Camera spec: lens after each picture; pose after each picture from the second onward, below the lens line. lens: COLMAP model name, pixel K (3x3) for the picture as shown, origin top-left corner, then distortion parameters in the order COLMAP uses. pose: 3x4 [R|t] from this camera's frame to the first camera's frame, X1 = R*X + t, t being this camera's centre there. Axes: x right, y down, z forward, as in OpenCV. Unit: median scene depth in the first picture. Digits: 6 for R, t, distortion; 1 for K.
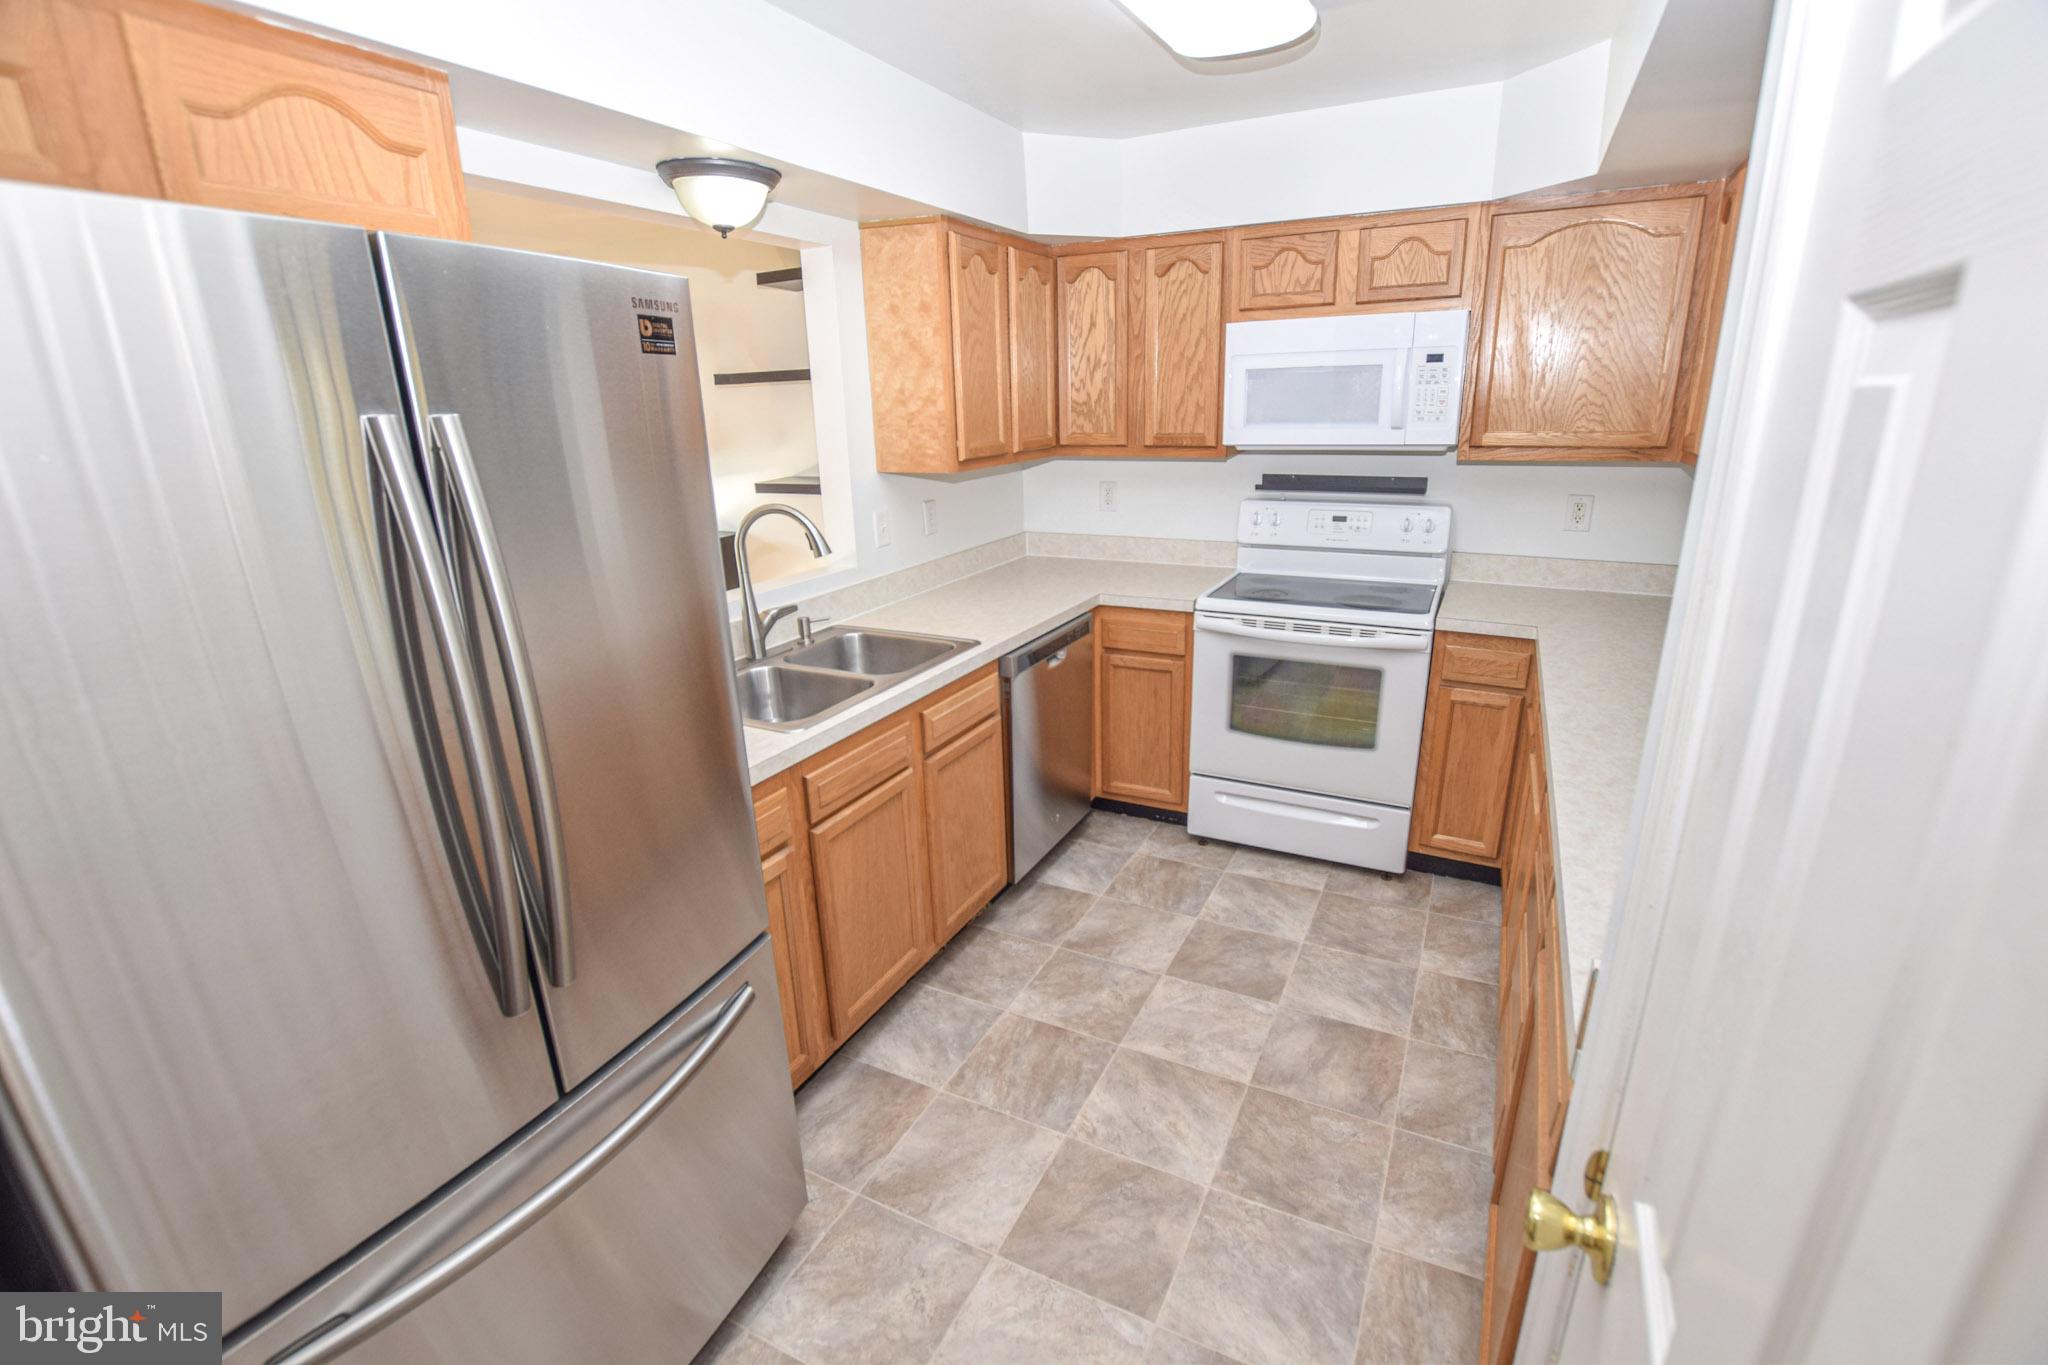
lens RADIAL K [[900.9, 0, 1031.0], [0, 900.9, 683.3], [0, 0, 1]] dist [-0.047541, 0.009888]
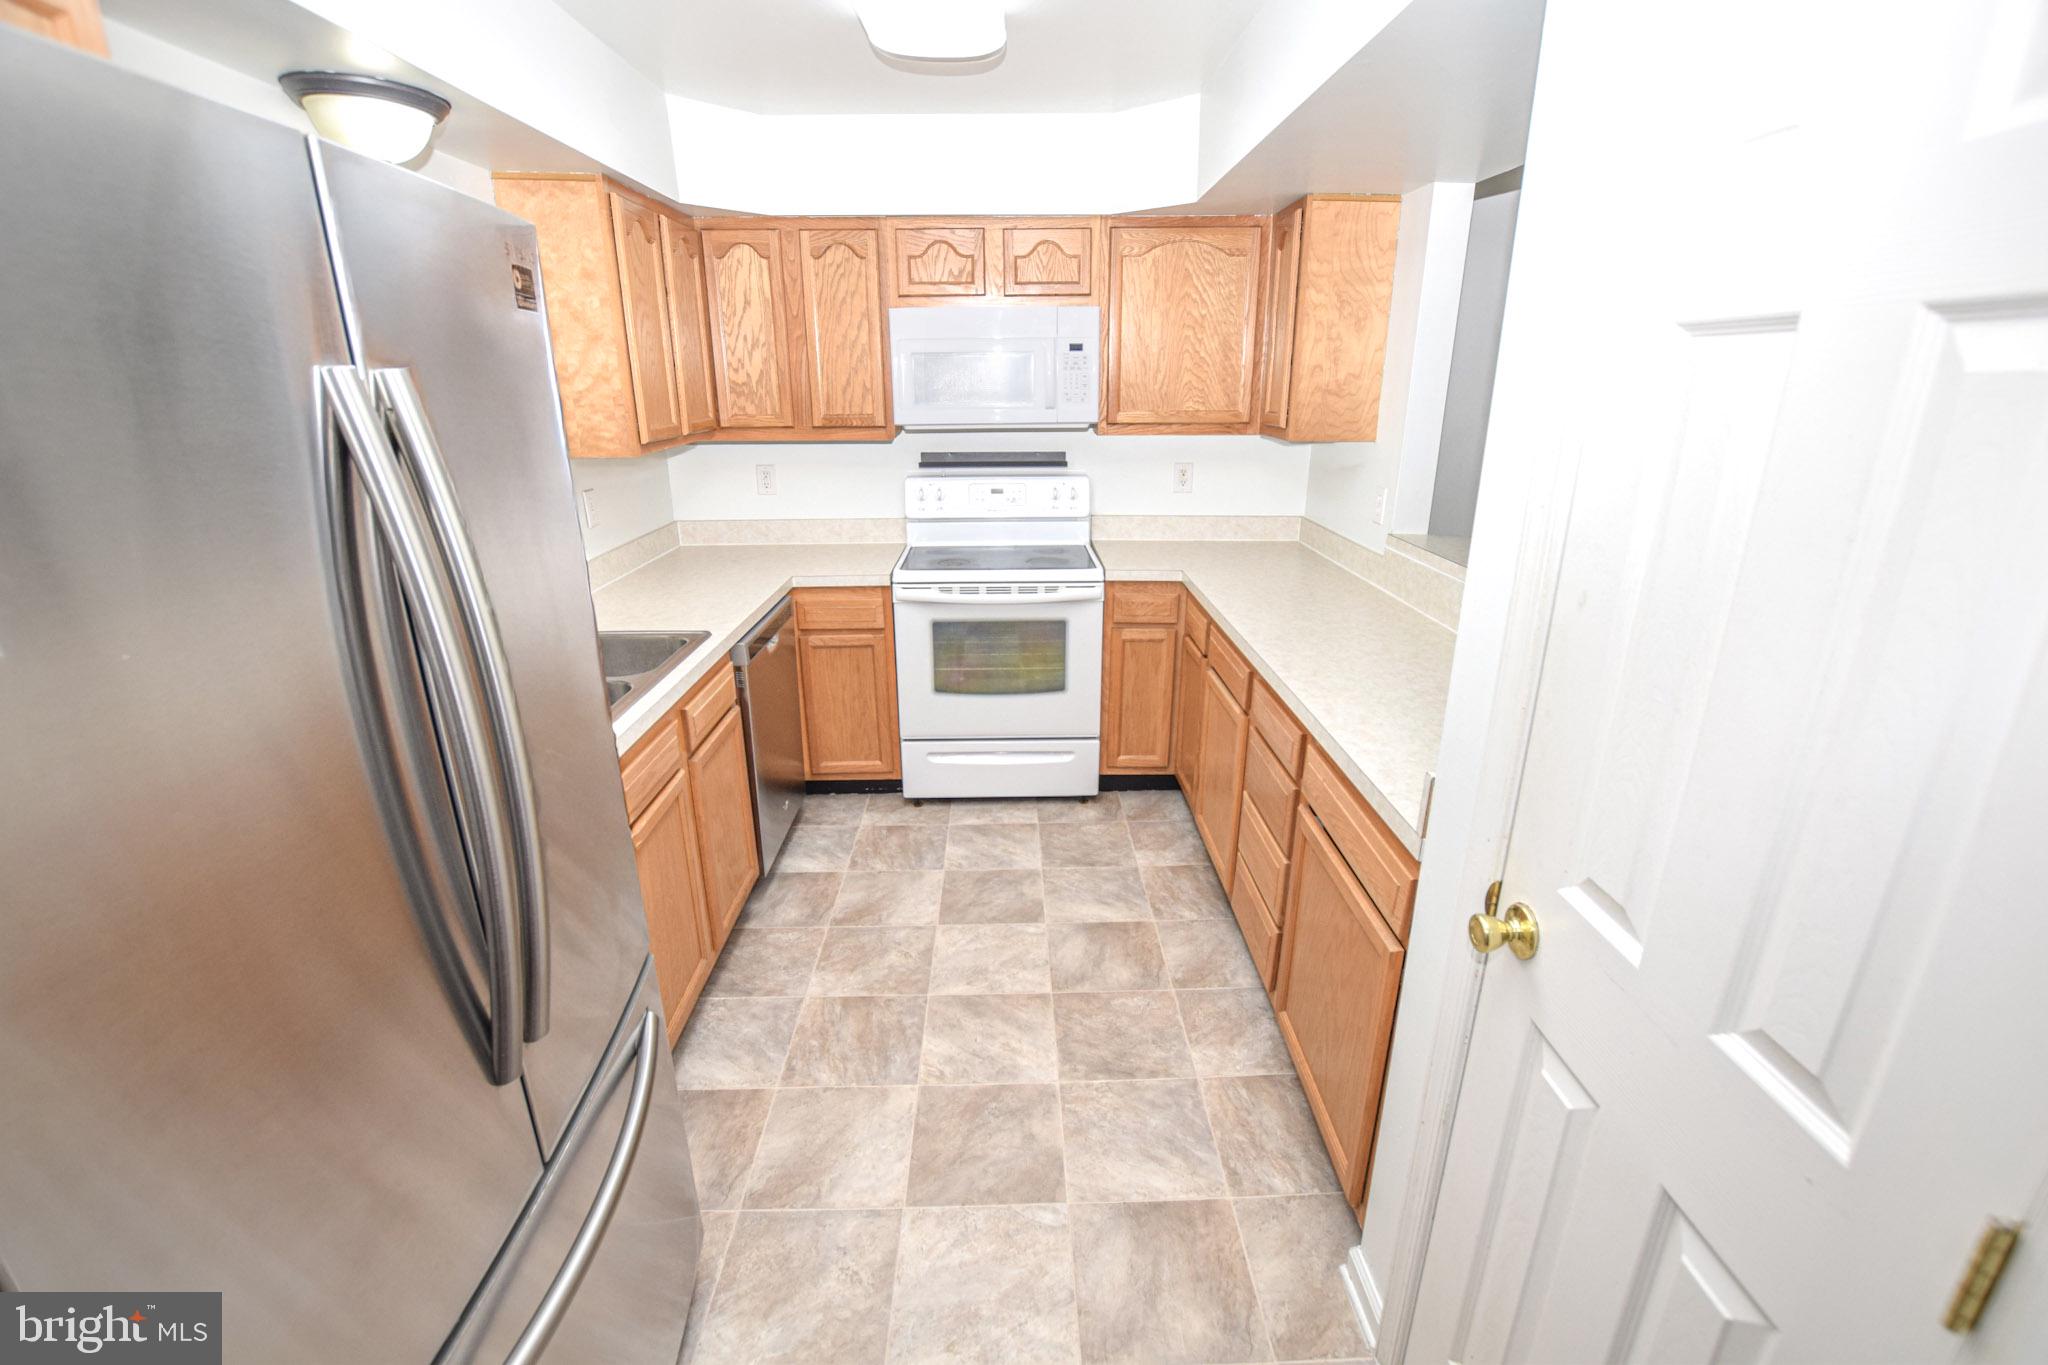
lens RADIAL K [[900.9, 0, 1031.0], [0, 900.9, 683.3], [0, 0, 1]] dist [-0.047541, 0.009888]
pose [[0.877694, -0.131946, 0.460700, -0.187748], [0.125587, 0.991080, 0.044589, 0.007698], [-0.462474, 0.018723, 0.886435, 0.002322]]
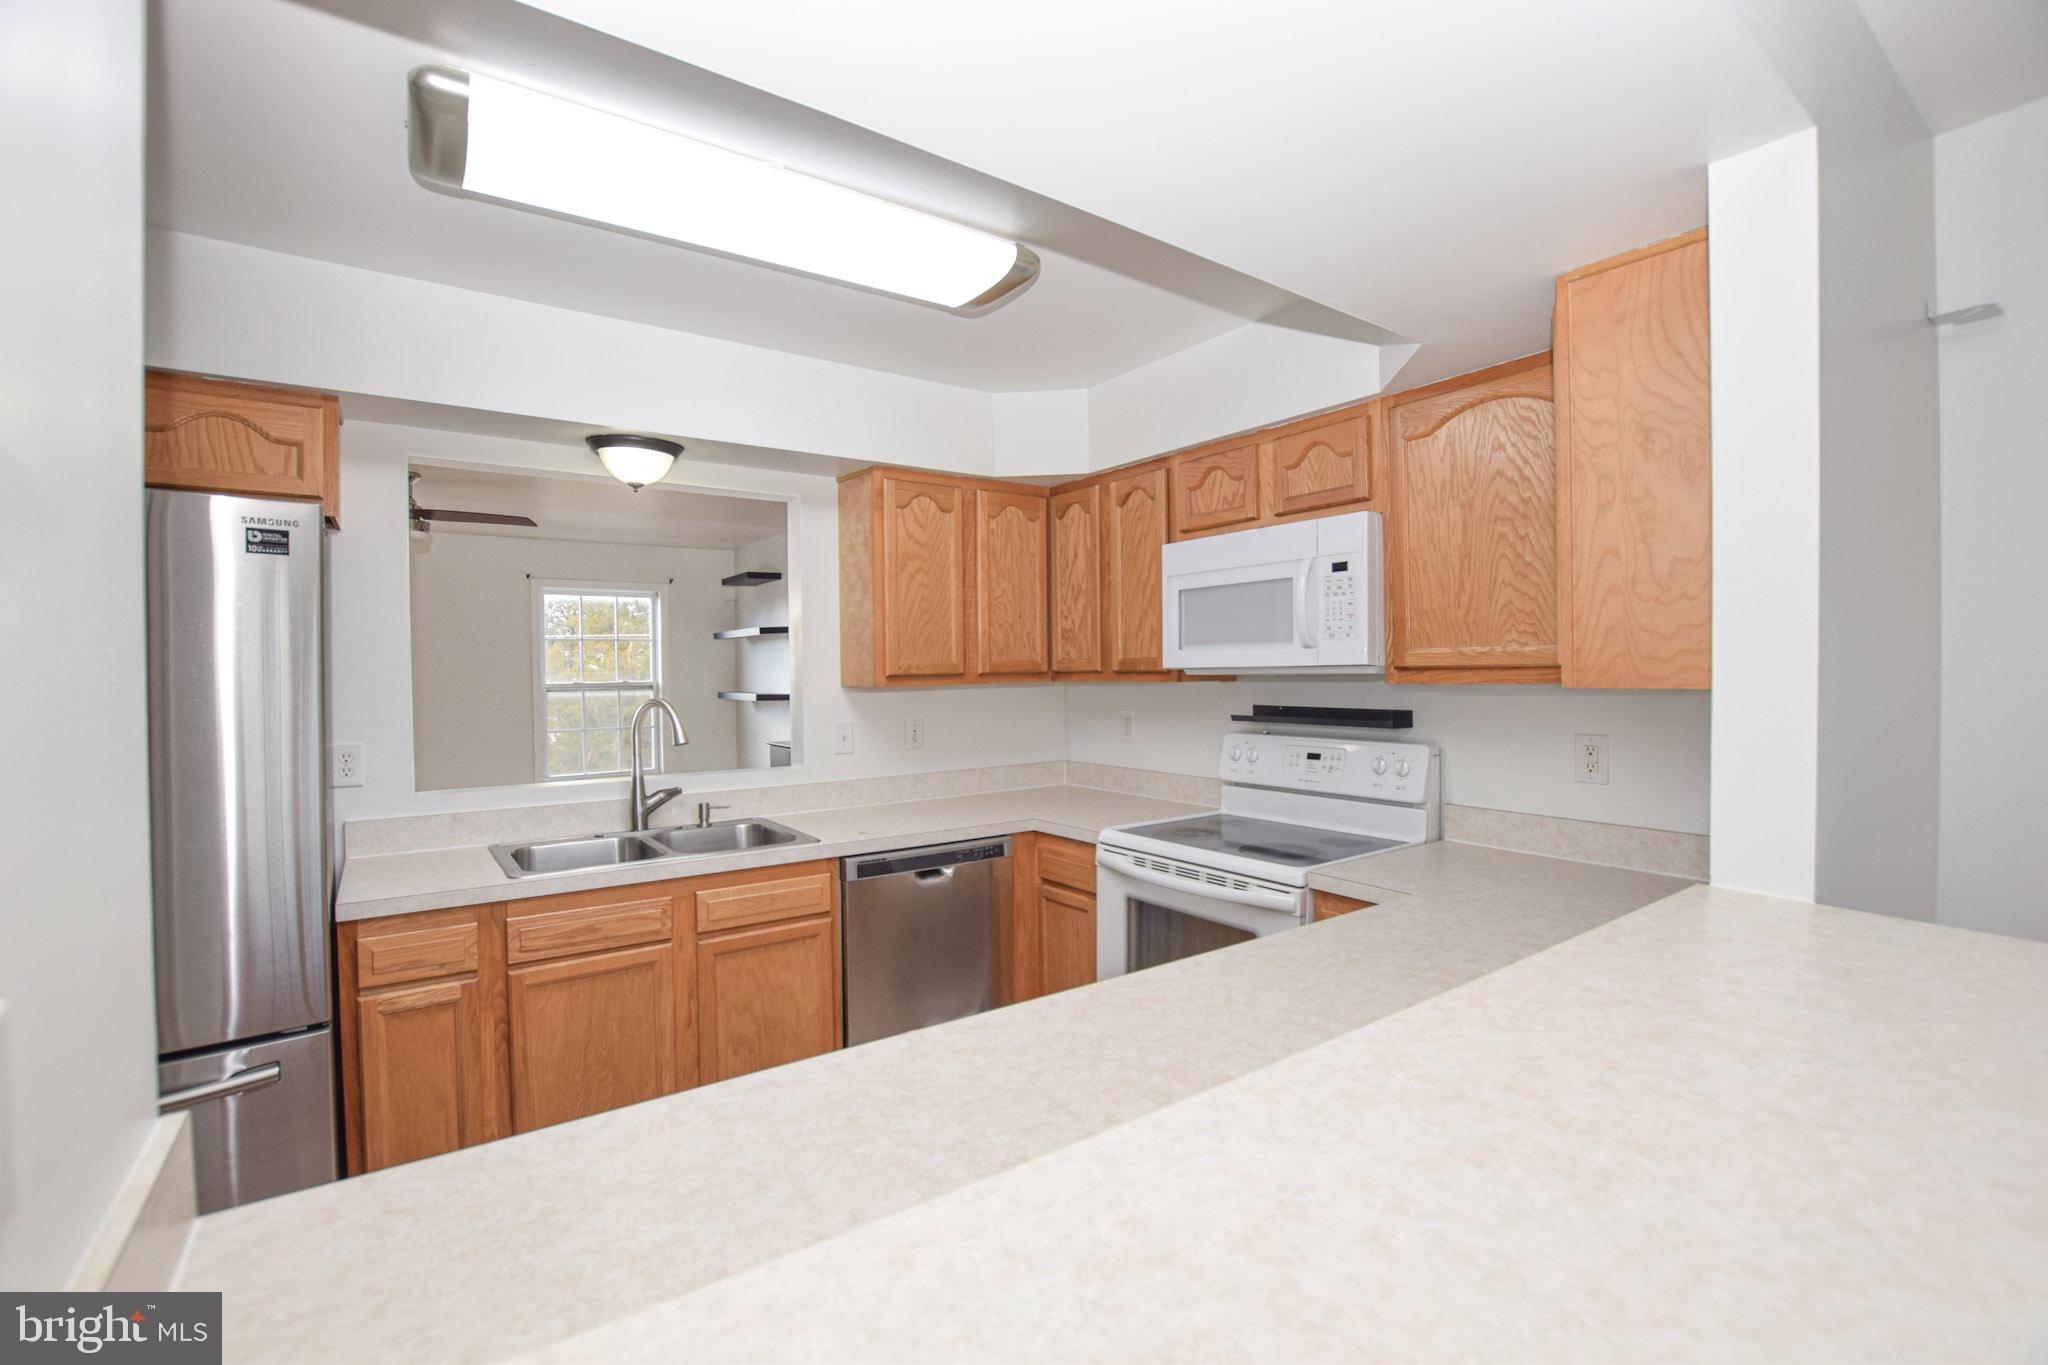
lens RADIAL K [[900.9, 0, 1031.0], [0, 900.9, 683.3], [0, 0, 1]] dist [-0.047541, 0.009888]
pose [[0.892845, 0.023603, -0.449746, 0.568451], [-0.147942, 0.958579, -0.243390, -0.005081], [0.425372, 0.283846, 0.859354, 0.161421]]
